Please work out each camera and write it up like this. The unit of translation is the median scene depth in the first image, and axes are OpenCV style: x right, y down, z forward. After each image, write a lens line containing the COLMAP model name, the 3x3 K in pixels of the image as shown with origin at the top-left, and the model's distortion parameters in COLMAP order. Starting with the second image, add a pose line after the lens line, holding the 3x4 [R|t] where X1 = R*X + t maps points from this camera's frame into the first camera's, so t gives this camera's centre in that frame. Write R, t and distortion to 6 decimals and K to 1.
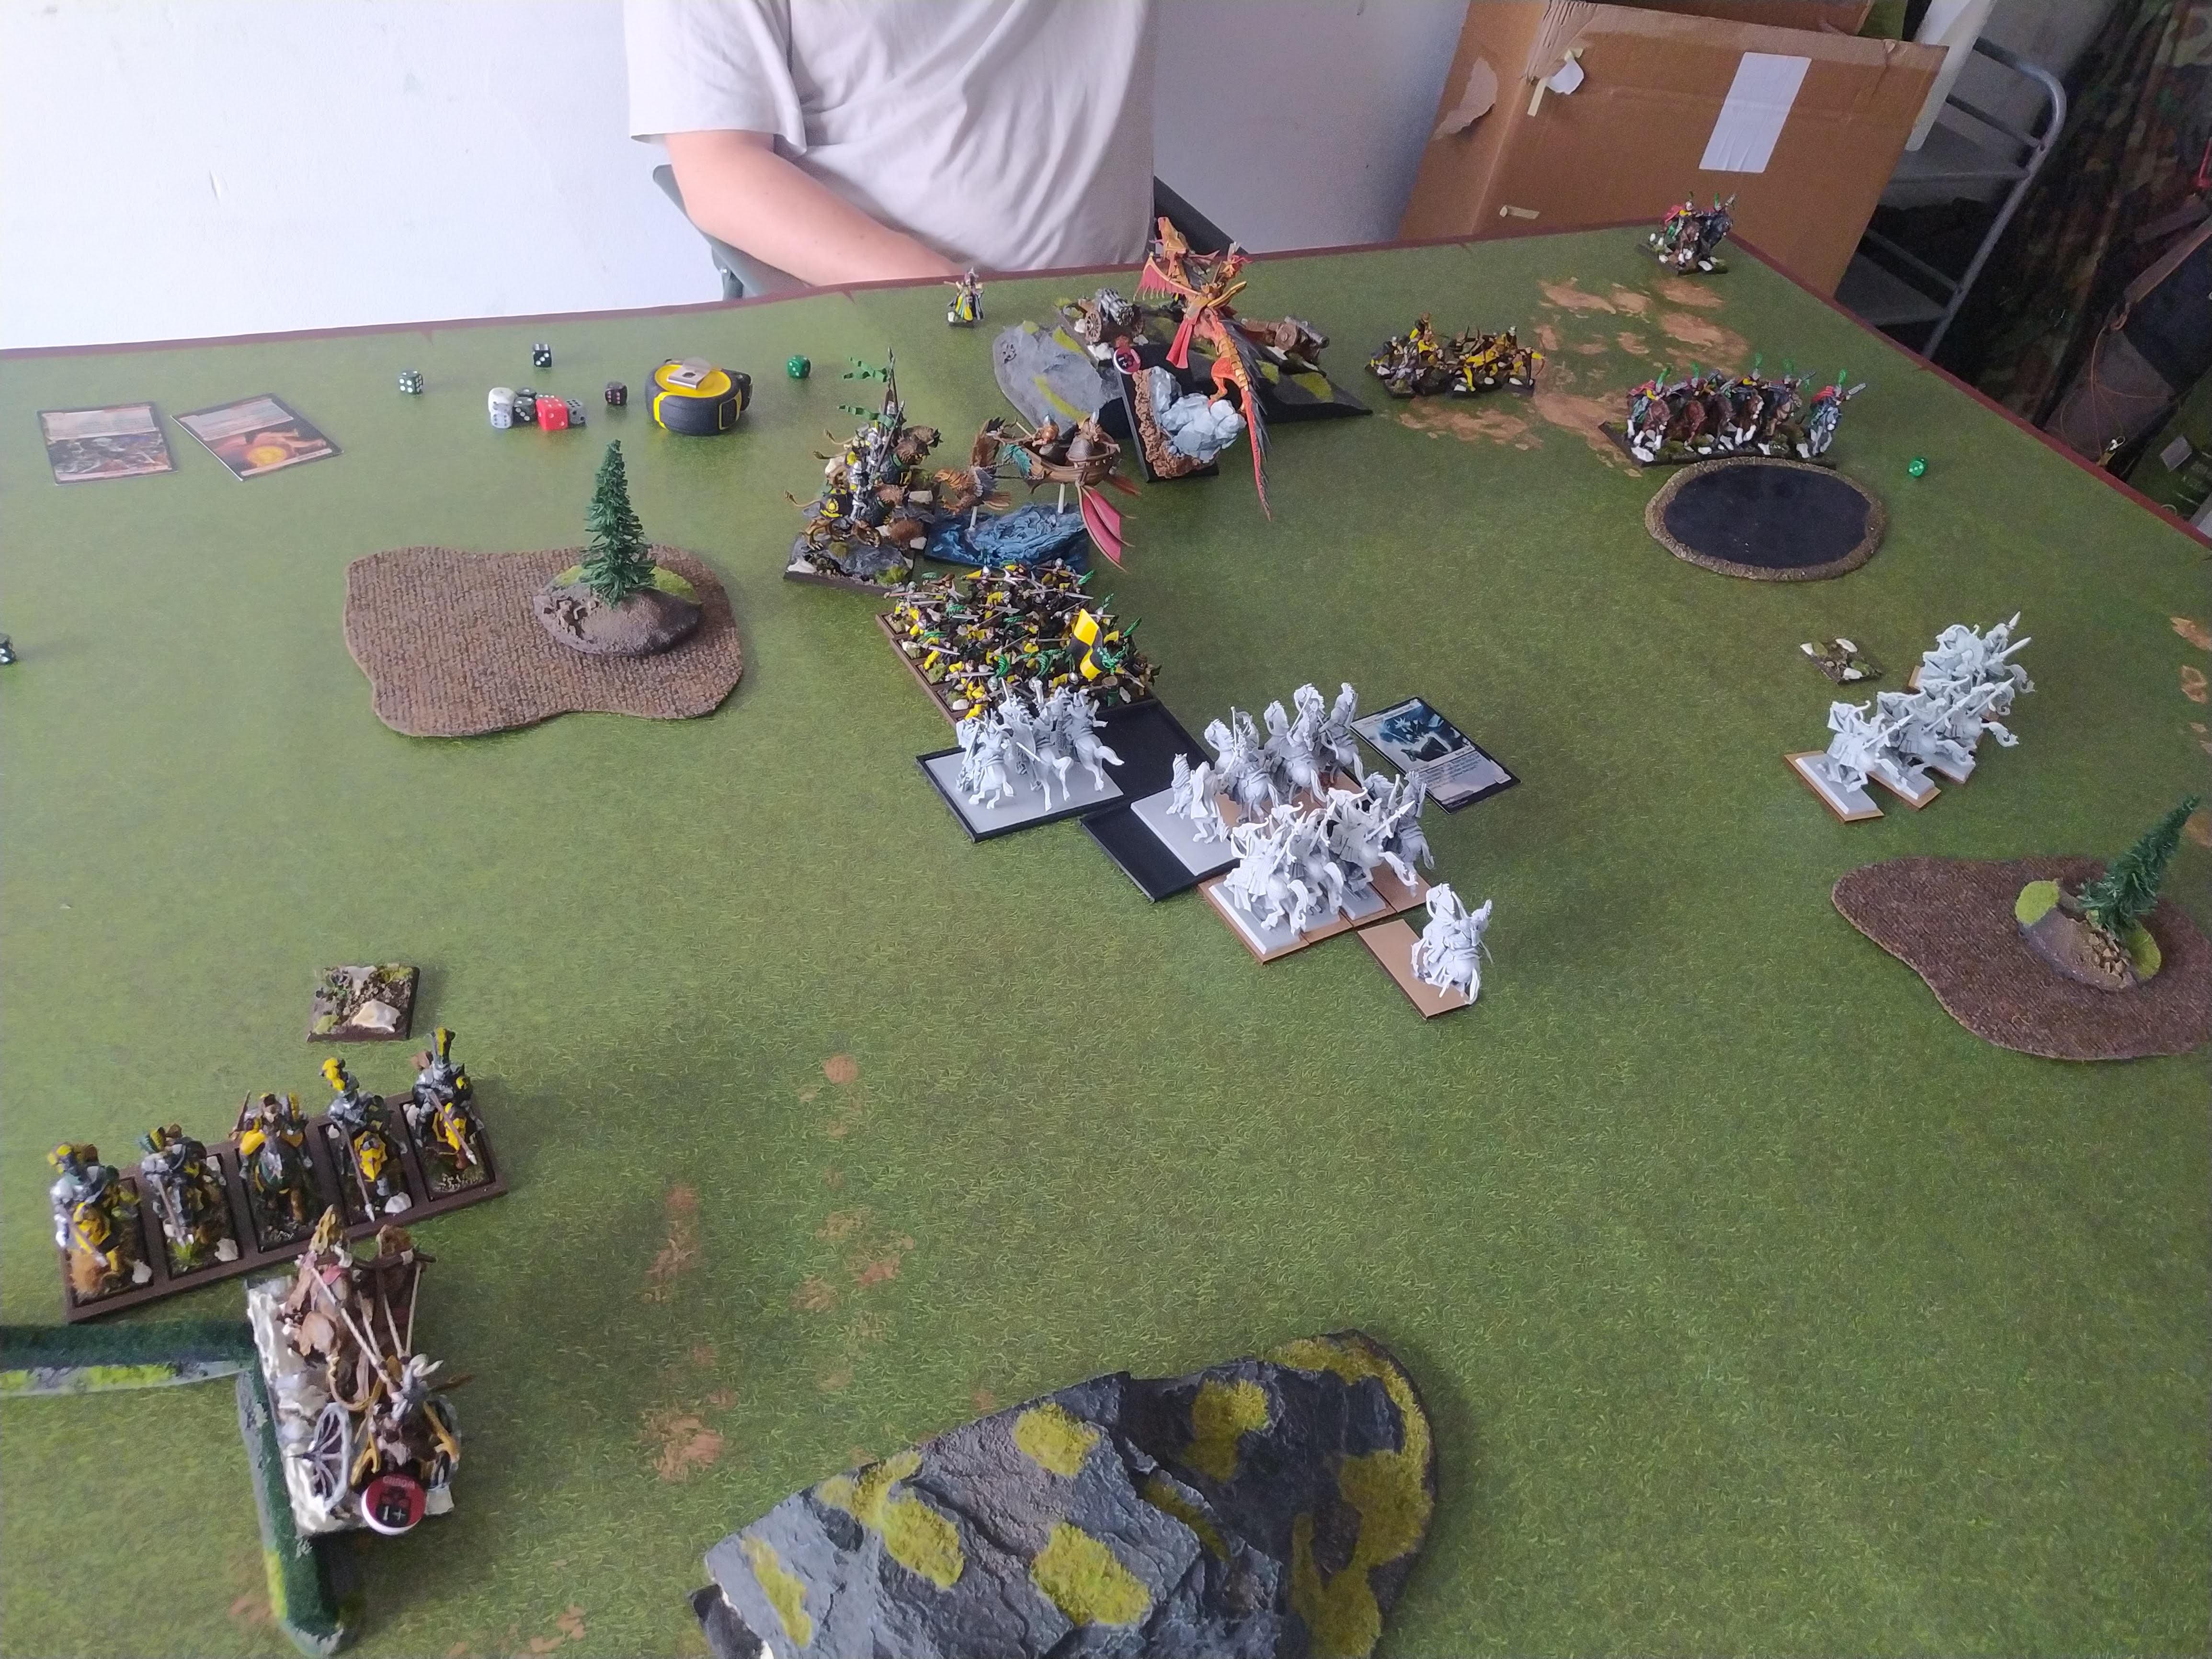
lens RADIAL K [[1678.9, 0, 1097.2], [0, 1678.9, 846.9], [0, 0, 1]] dist [0.061115, -0.097171]
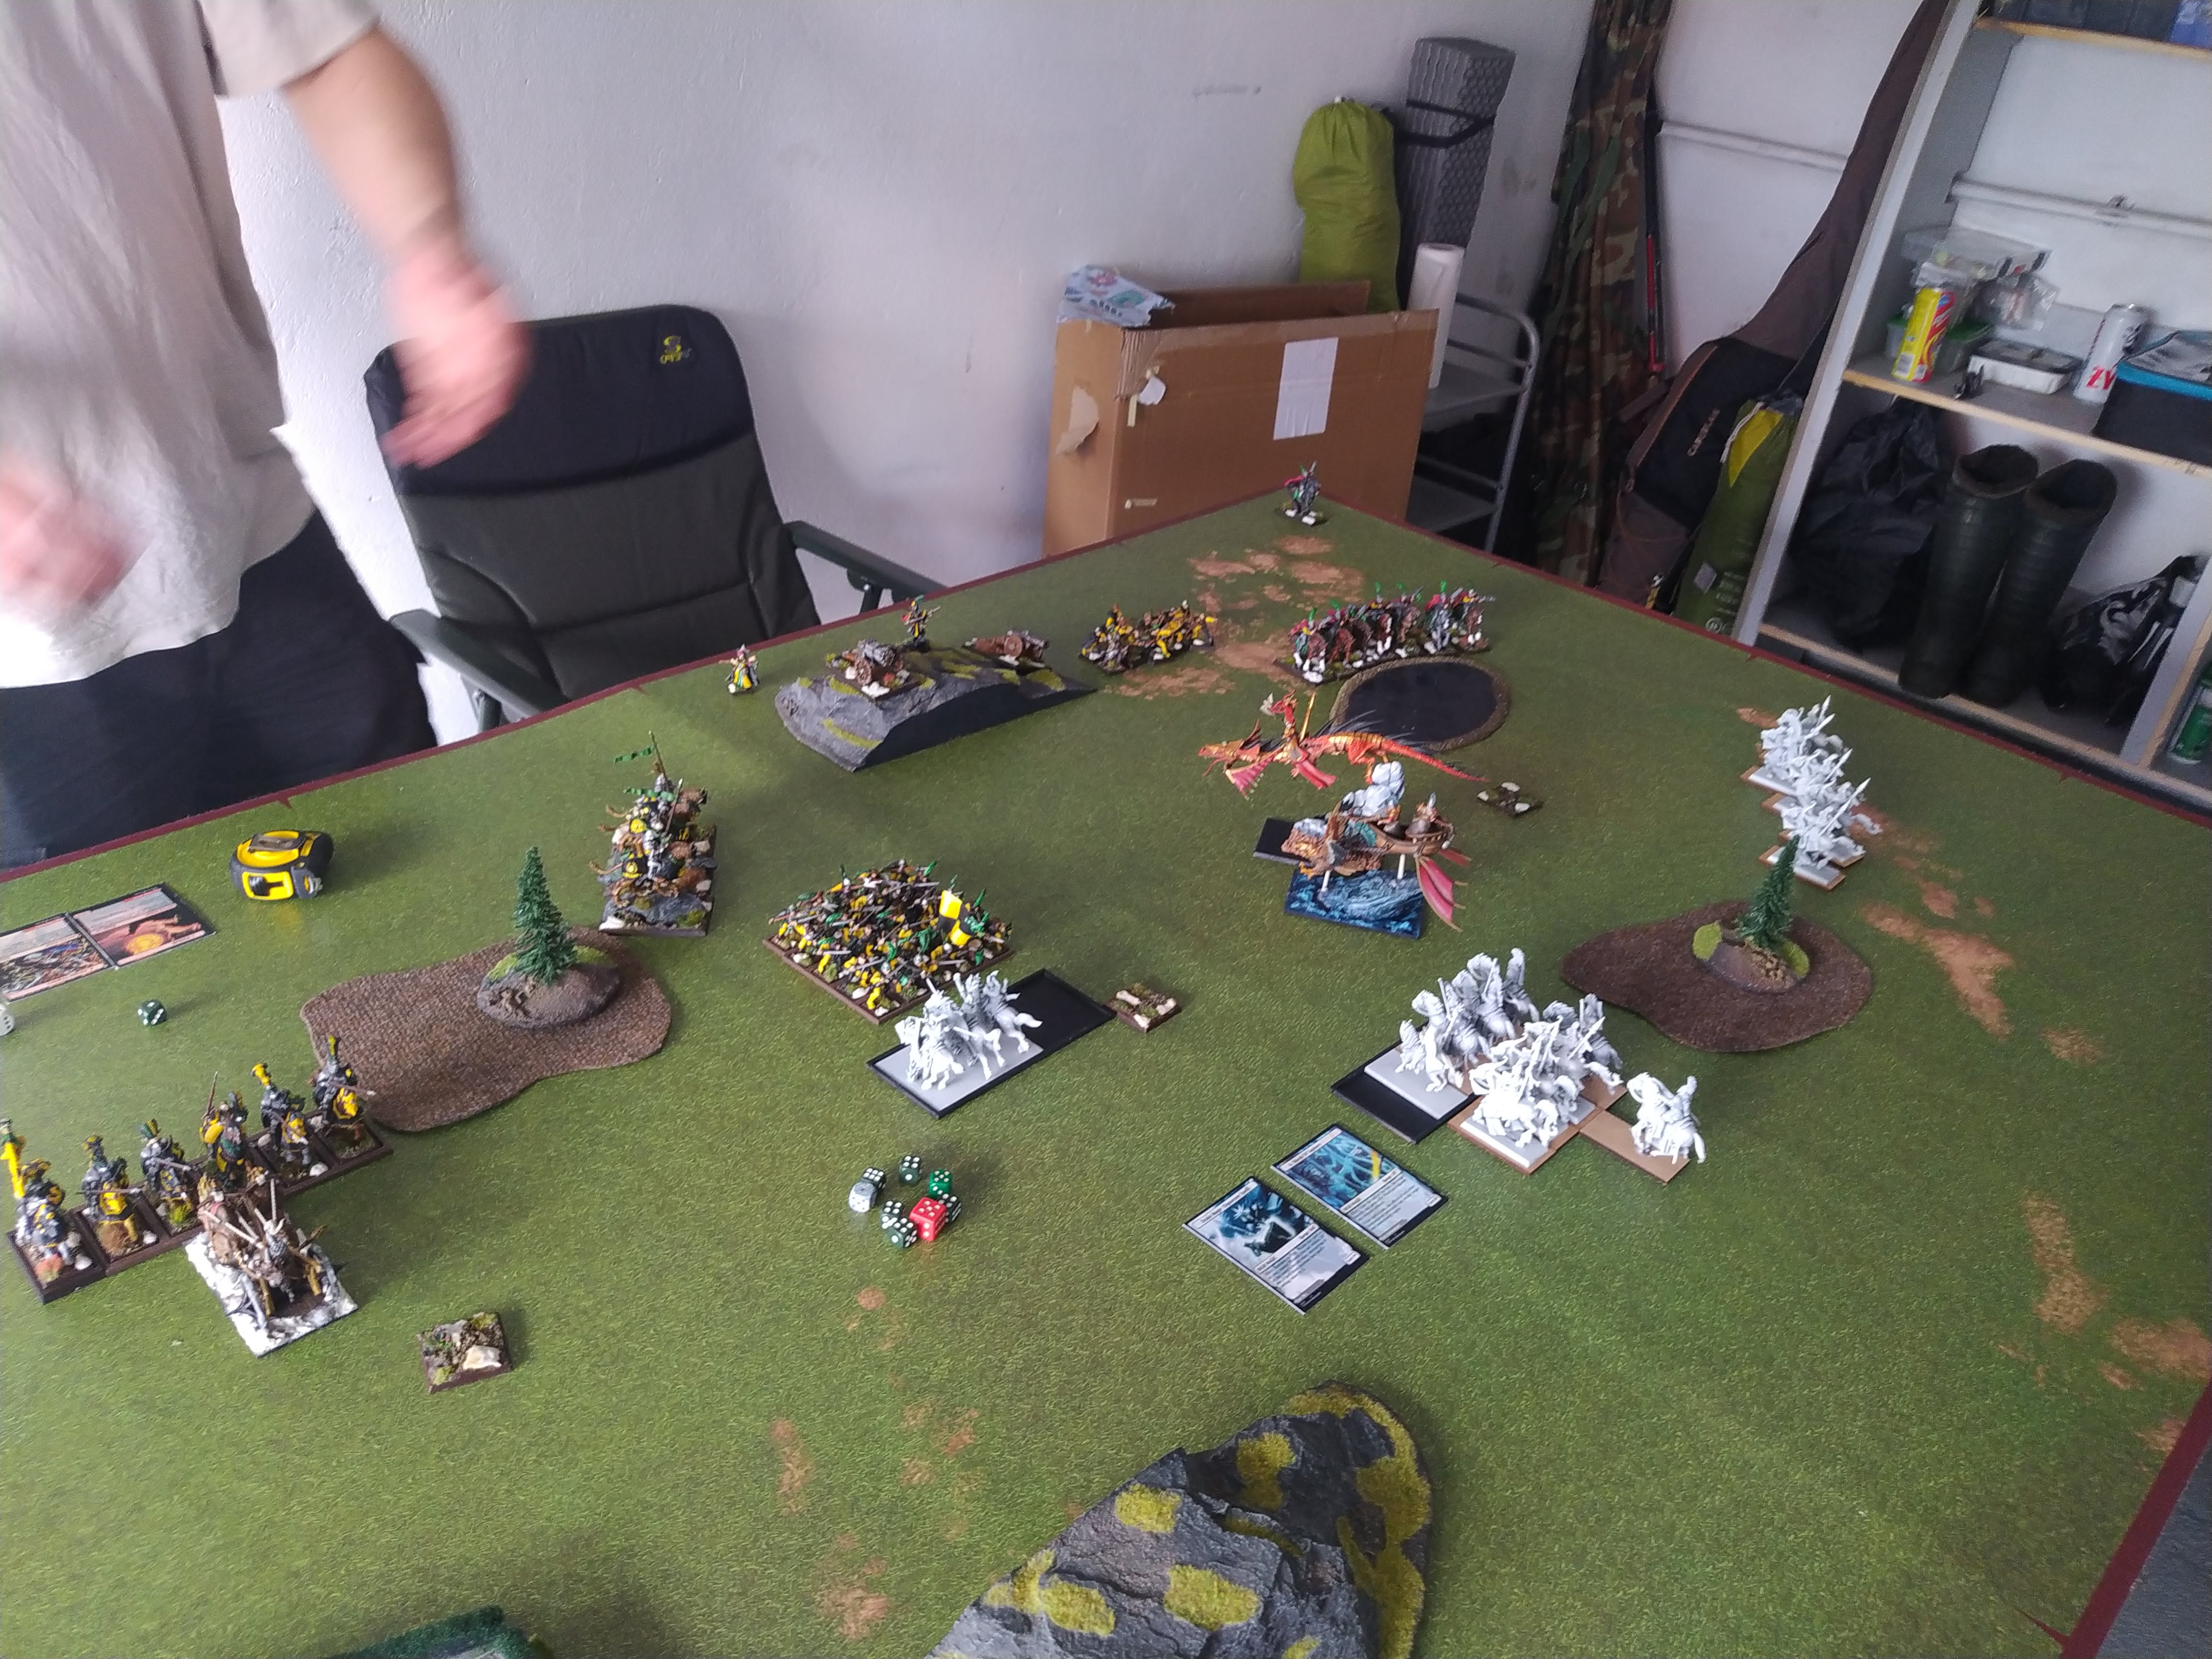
lens RADIAL K [[1678.9, 0, 1102.2], [0, 1678.9, 831.1], [0, 0, 1]] dist [0.061115, -0.097171]
pose [[0.955638, -0.225795, 0.189137, -0.134346], [0.255176, 0.955384, -0.148751, 0.031212], [-0.147112, 0.190415, 0.970619, -0.242619]]
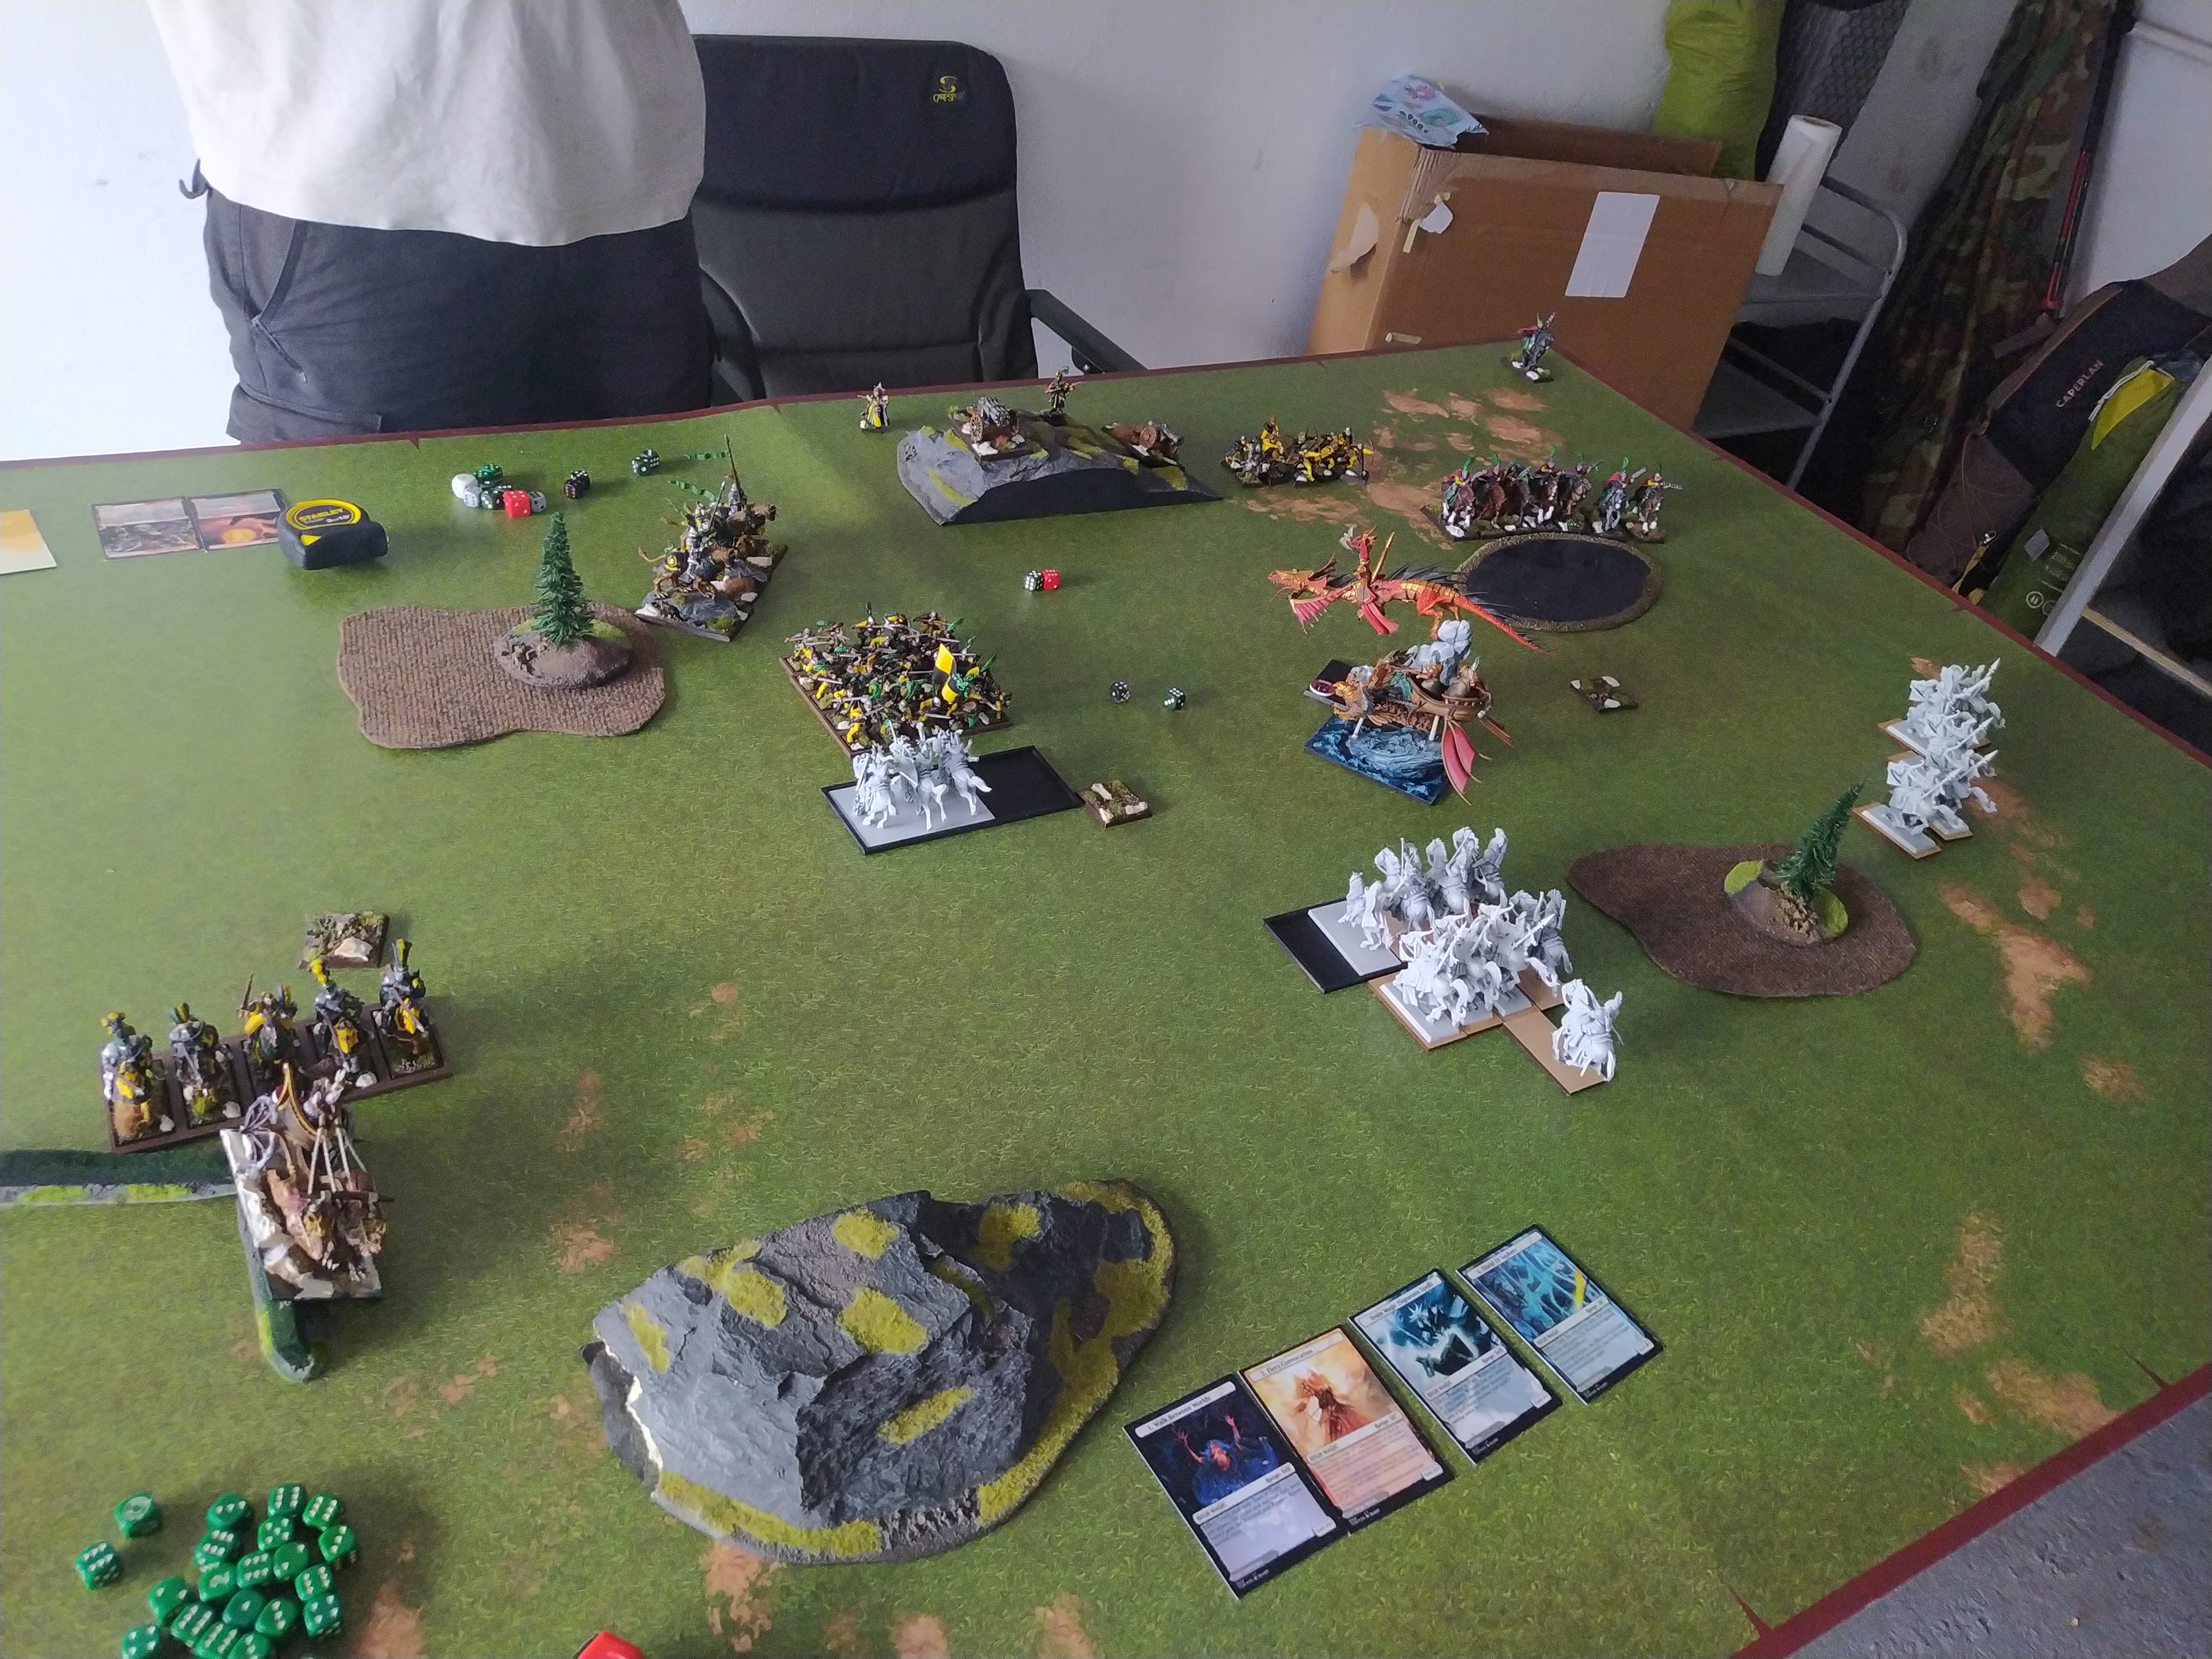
lens RADIAL K [[1678.9, 0, 1104.2], [0, 1678.9, 844.9], [0, 0, 1]] dist [0.061115, -0.097171]
pose [[0.999881, -0.015371, 0.001509, 0.119085], [0.015441, 0.997002, -0.075820, 0.111388], [-0.000339, 0.075835, 0.997120, -0.238177]]
